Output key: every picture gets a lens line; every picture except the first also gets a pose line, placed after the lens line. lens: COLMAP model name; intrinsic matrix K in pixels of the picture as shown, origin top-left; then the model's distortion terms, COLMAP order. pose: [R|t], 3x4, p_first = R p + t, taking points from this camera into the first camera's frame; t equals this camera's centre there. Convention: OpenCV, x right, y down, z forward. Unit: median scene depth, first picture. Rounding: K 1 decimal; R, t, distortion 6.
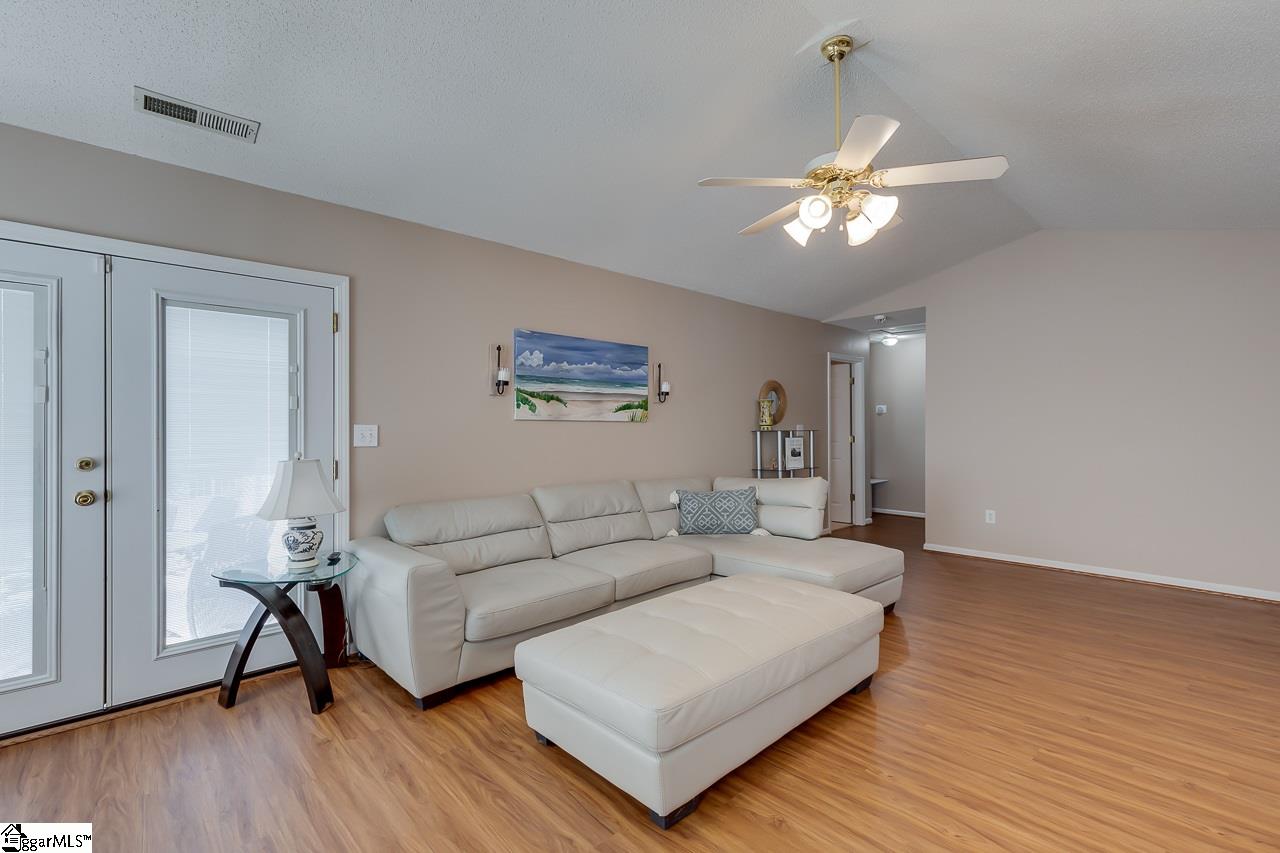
lens RADIAL K [[578.2, 0, 649.7], [0, 578.2, 428.3], [0, 0, 1]] dist [0.006172, -0.001538]
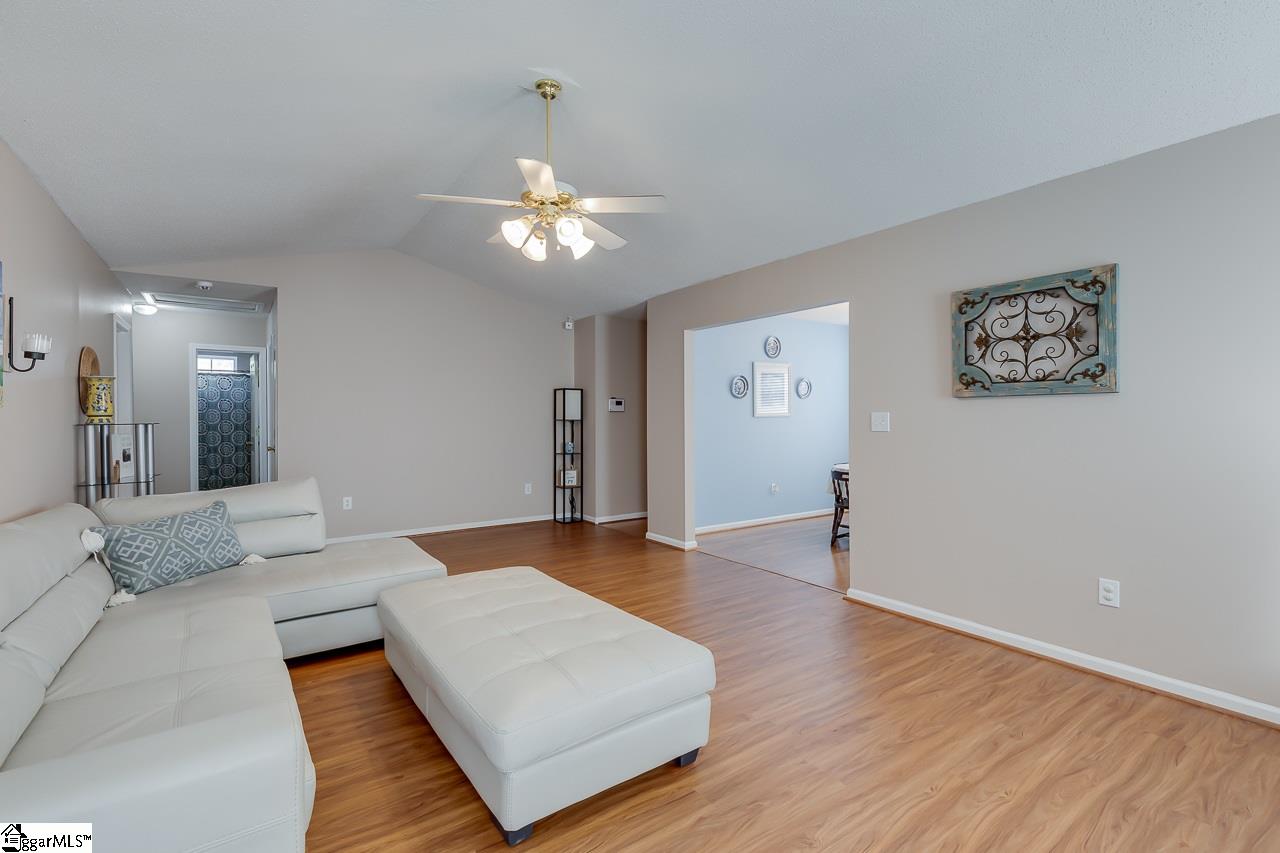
lens RADIAL K [[578.2, 0, 651.3], [0, 578.2, 421.5], [0, 0, 1]] dist [0.006172, -0.001538]
pose [[0.128471, -0.005828, 0.991696, -0.473209], [0.005243, 0.999973, 0.005198, 0.001500], [-0.991699, 0.004531, 0.128498, 0.388903]]
